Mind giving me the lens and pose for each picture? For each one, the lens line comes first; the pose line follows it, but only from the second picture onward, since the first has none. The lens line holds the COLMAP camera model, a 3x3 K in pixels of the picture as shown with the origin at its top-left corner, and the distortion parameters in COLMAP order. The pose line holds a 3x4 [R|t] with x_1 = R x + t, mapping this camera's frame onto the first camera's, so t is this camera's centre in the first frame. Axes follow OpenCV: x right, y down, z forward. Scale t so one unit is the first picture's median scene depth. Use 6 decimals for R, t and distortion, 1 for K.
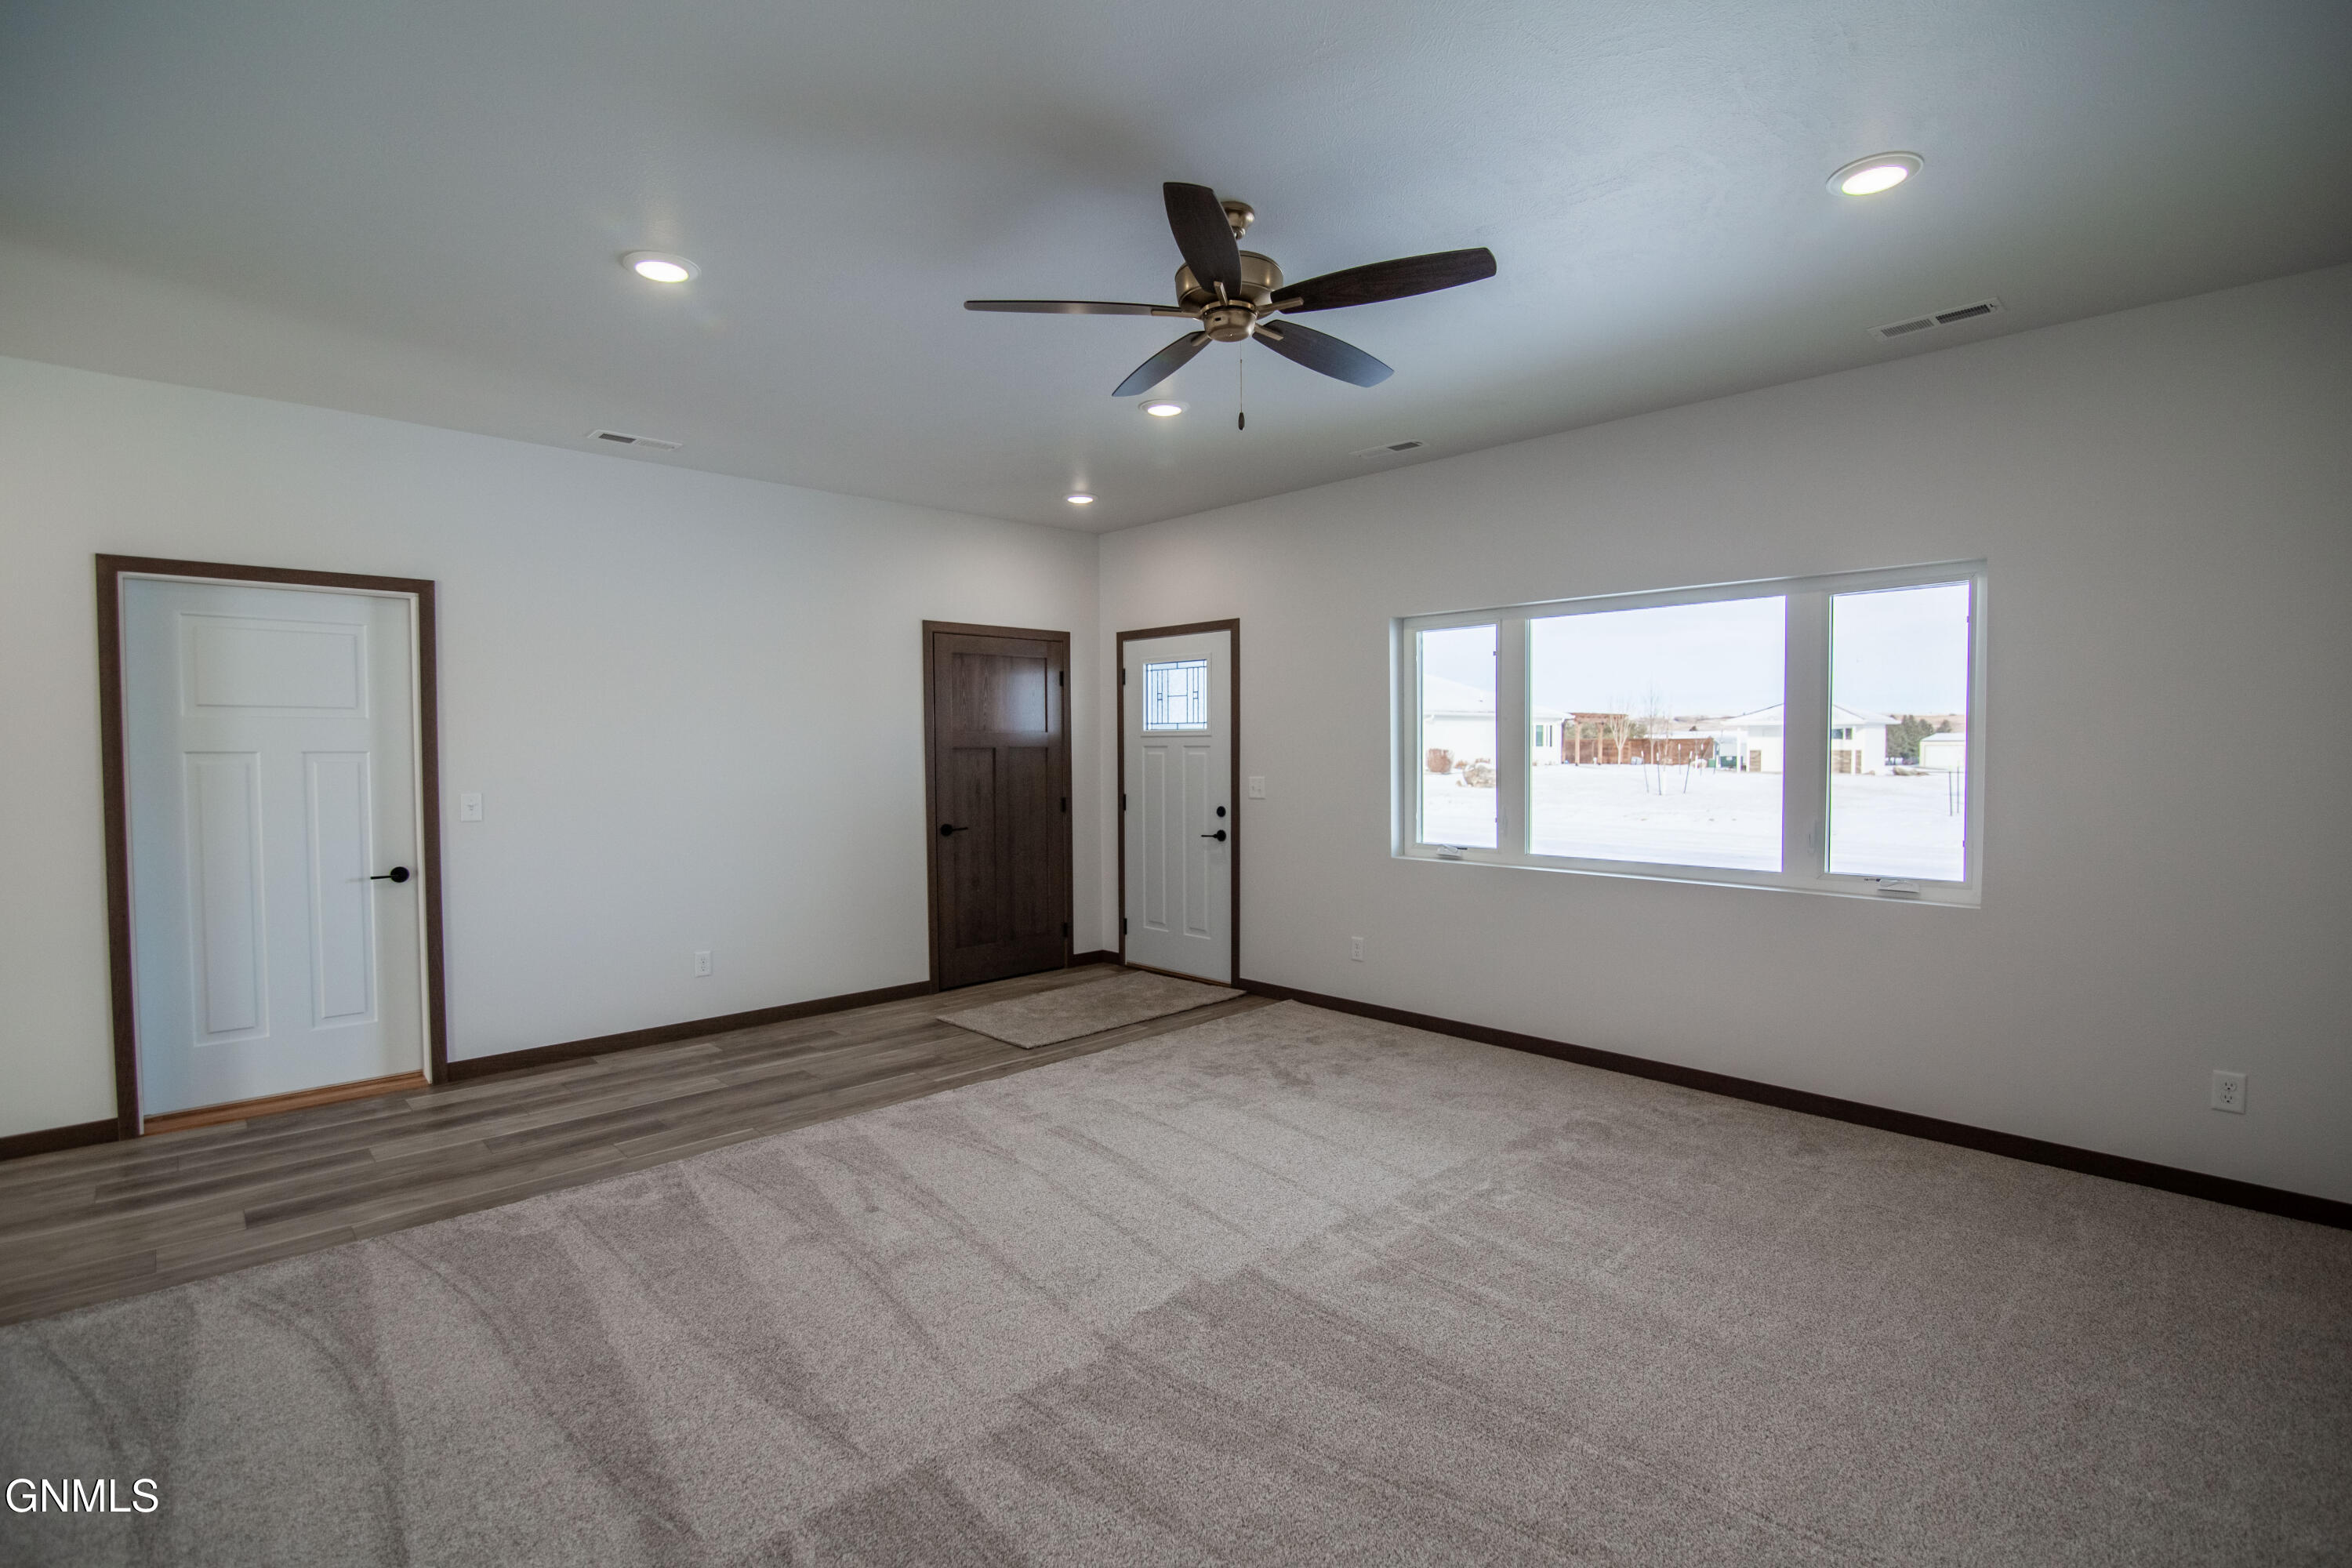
lens RADIAL K [[1085.1, 0, 1176.0], [0, 1085.1, 784.0], [0, 0, 1]] dist [-0.015903, -0.000060]
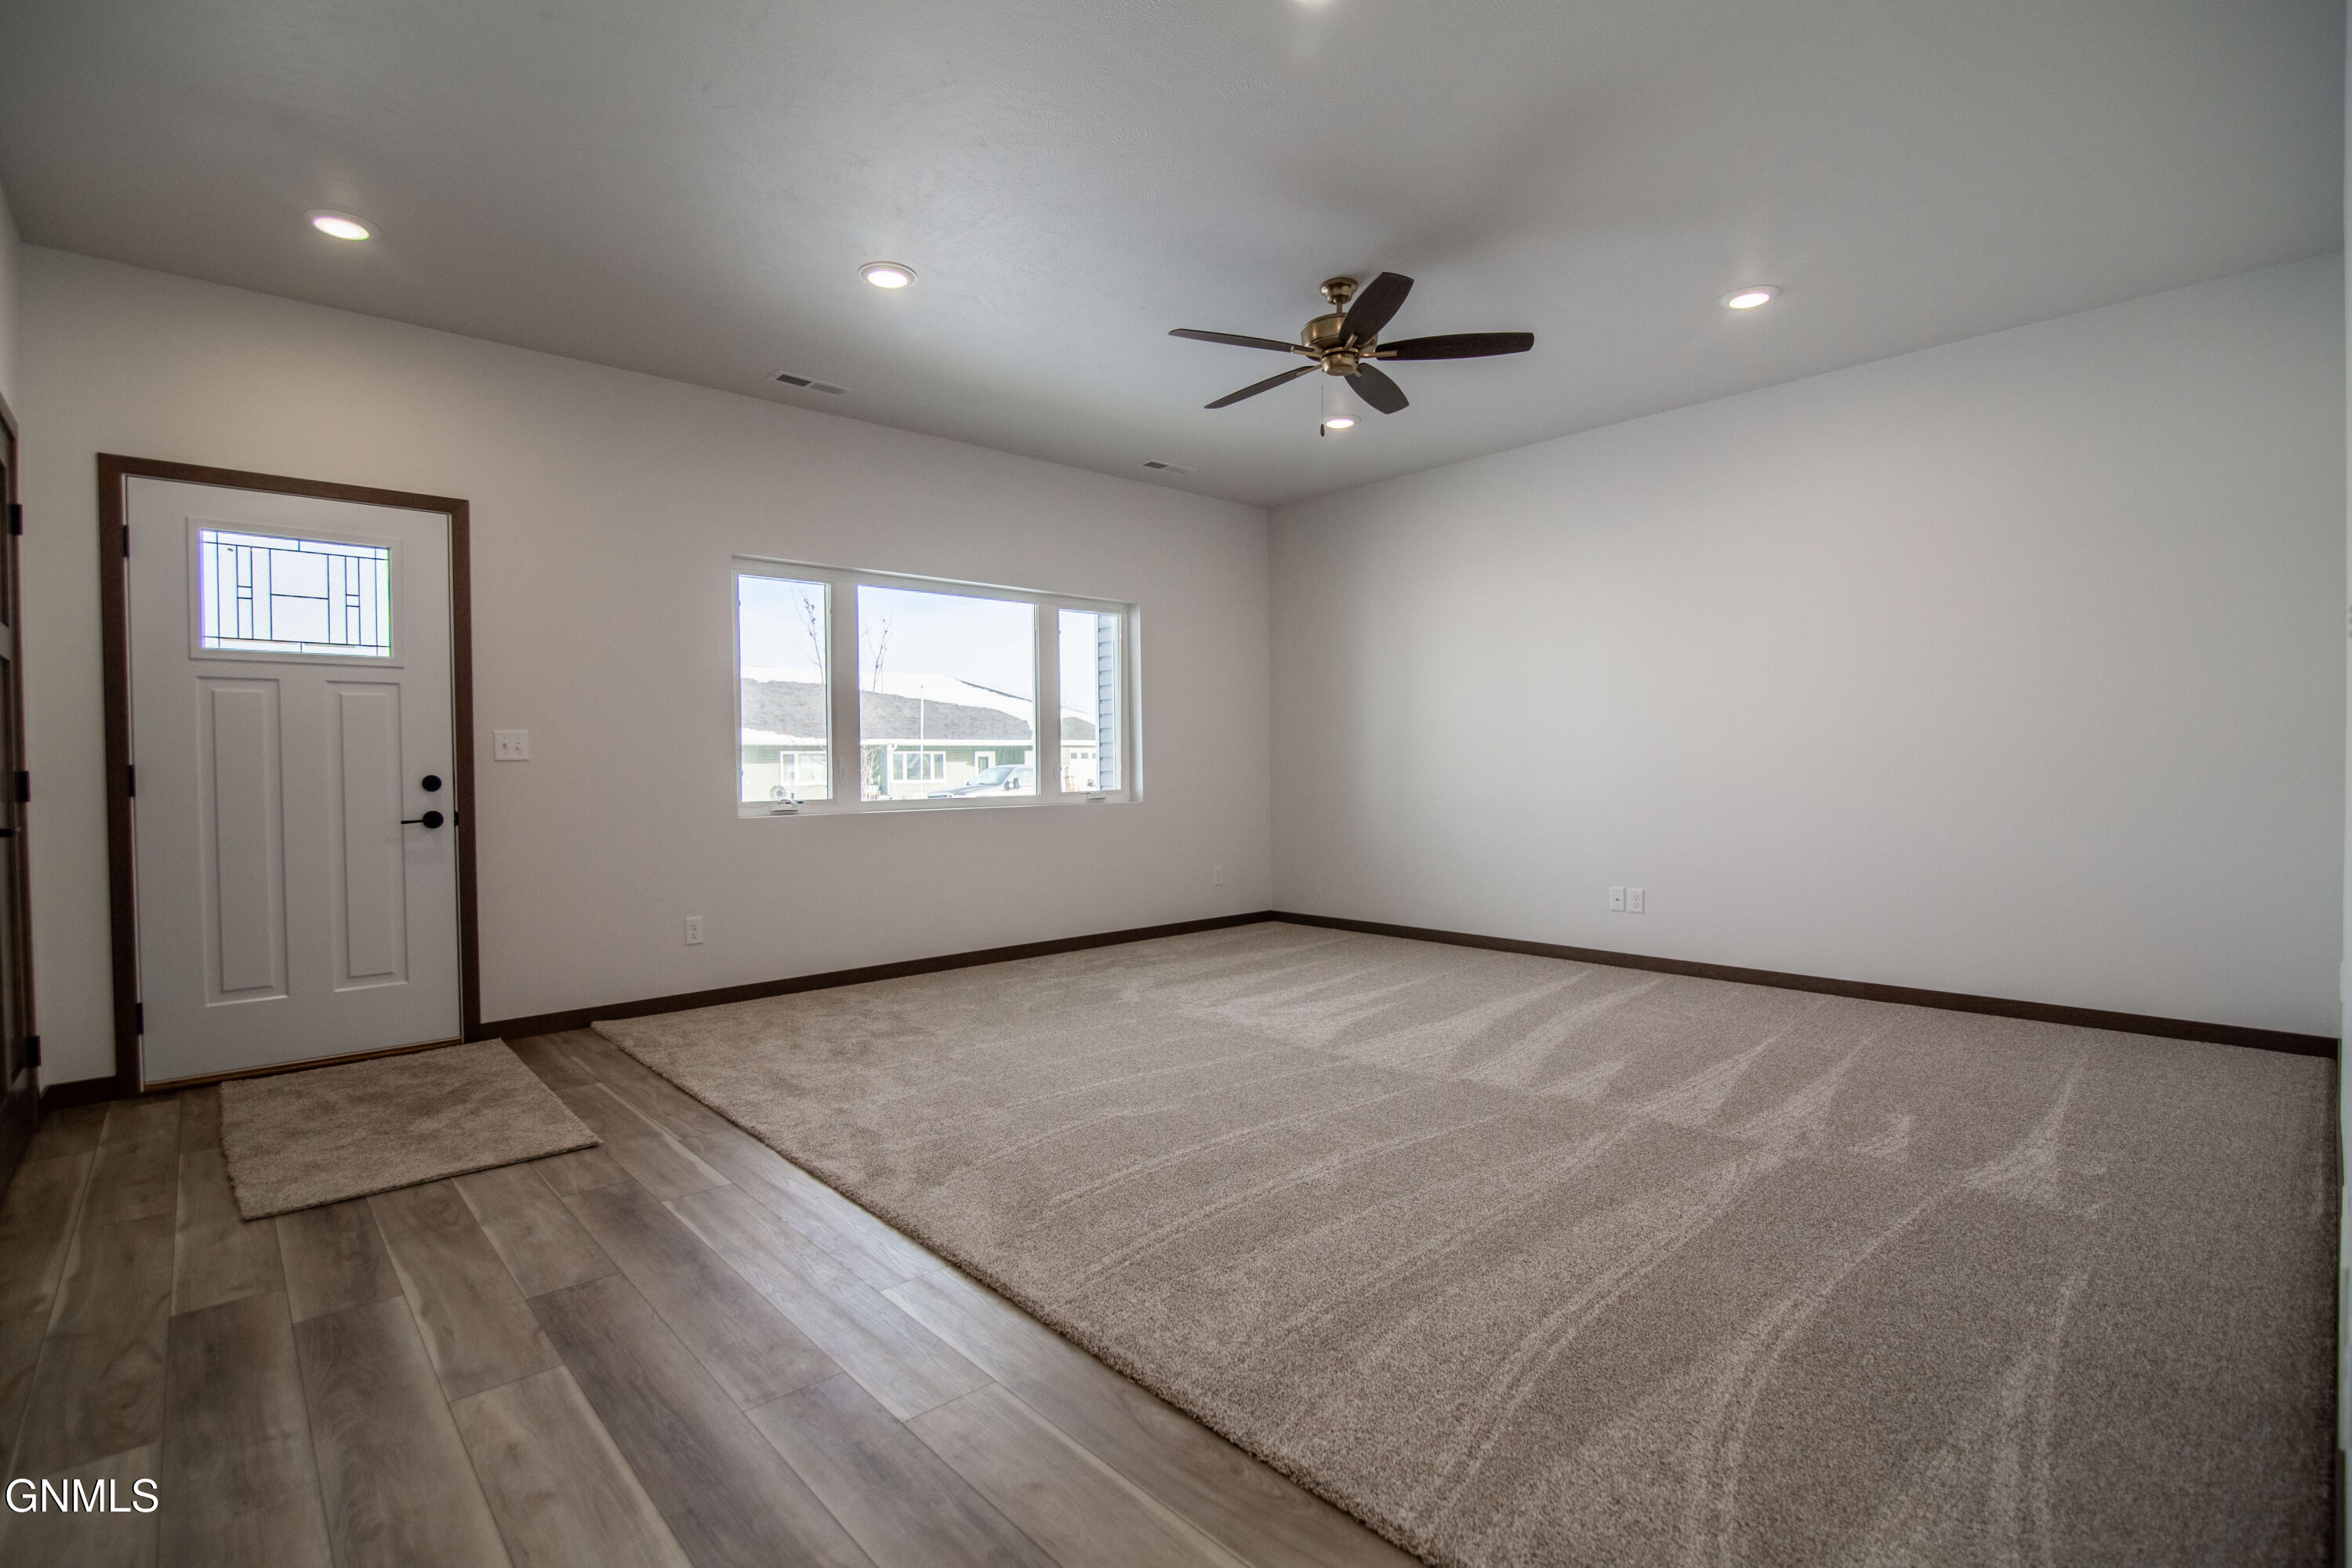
lens RADIAL K [[1085.1, 0, 1176.0], [0, 1085.1, 784.0], [0, 0, 1]] dist [-0.015903, -0.000060]
pose [[0.017068, -0.015705, 0.999731, -0.697829], [0.046958, 0.998786, 0.014889, 0.042990], [-0.998751, 0.046692, 0.017784, 0.613089]]
